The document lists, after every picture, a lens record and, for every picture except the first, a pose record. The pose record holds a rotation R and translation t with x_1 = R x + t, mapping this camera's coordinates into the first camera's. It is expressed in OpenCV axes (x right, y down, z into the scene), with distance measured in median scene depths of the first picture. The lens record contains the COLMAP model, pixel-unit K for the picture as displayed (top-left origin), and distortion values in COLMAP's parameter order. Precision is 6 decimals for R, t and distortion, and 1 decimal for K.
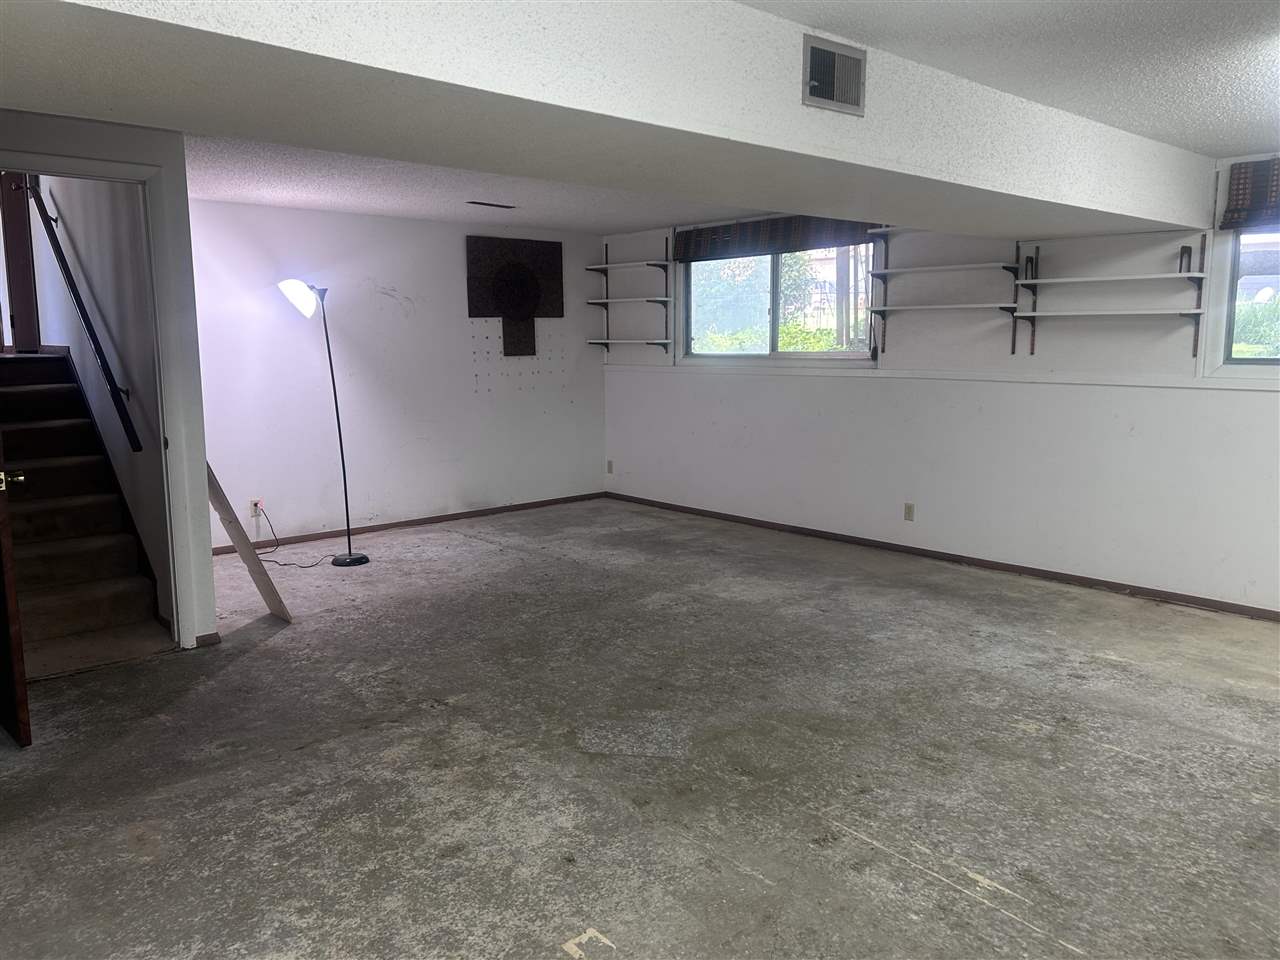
lens RADIAL K [[964.6, 0, 641.3], [0, 964.6, 476.6], [0, 0, 1]] dist [0.037737, -0.011063]
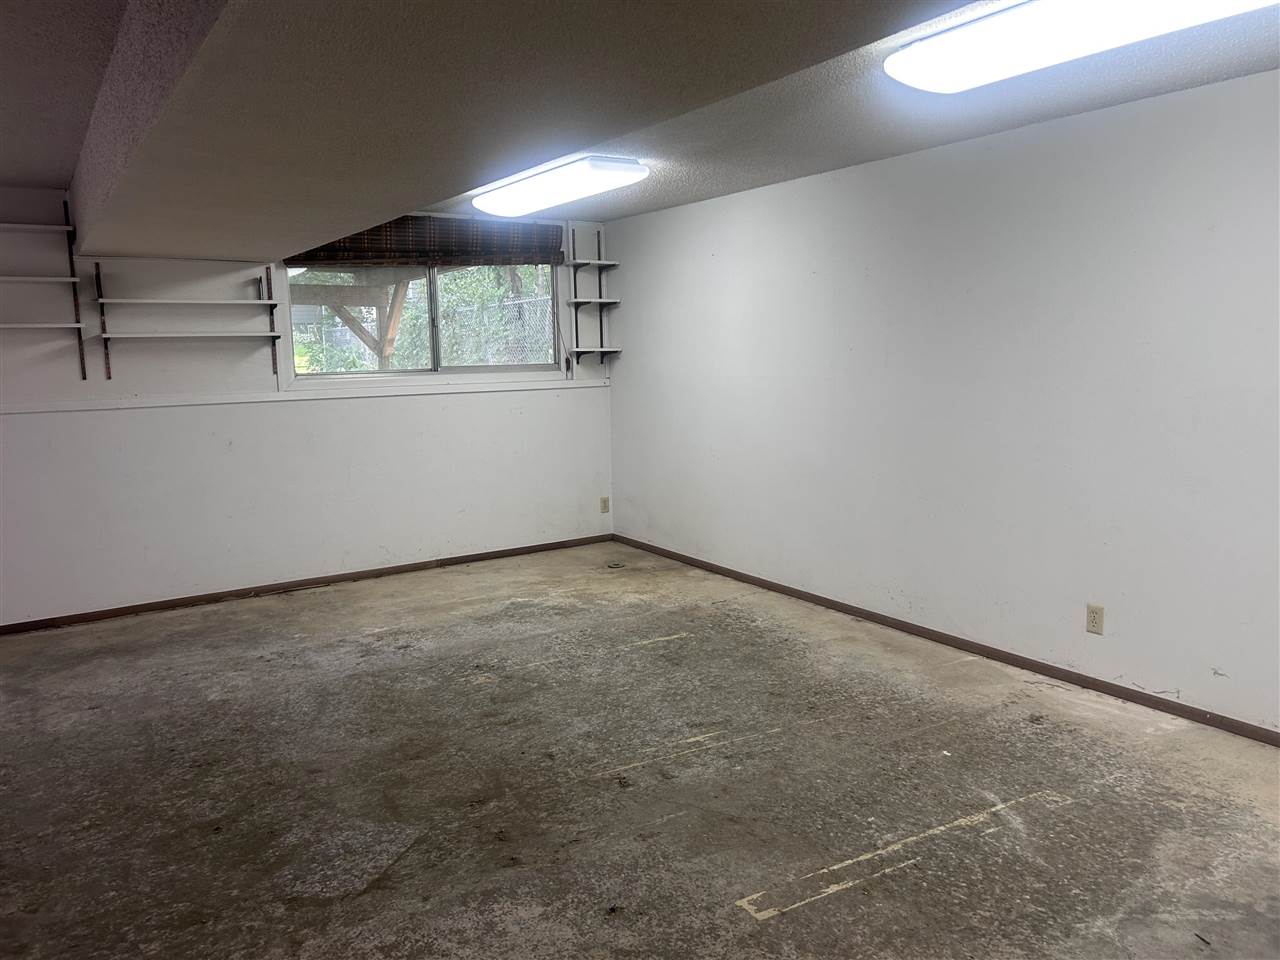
lens RADIAL K [[964.6, 0, 640.8], [0, 964.6, 483.3], [0, 0, 1]] dist [0.037737, -0.011063]
pose [[0.170932, -0.148382, 0.974046, -0.577920], [0.166838, 0.978678, 0.119810, -0.074048], [-0.971055, 0.142028, 0.192043, 0.458935]]
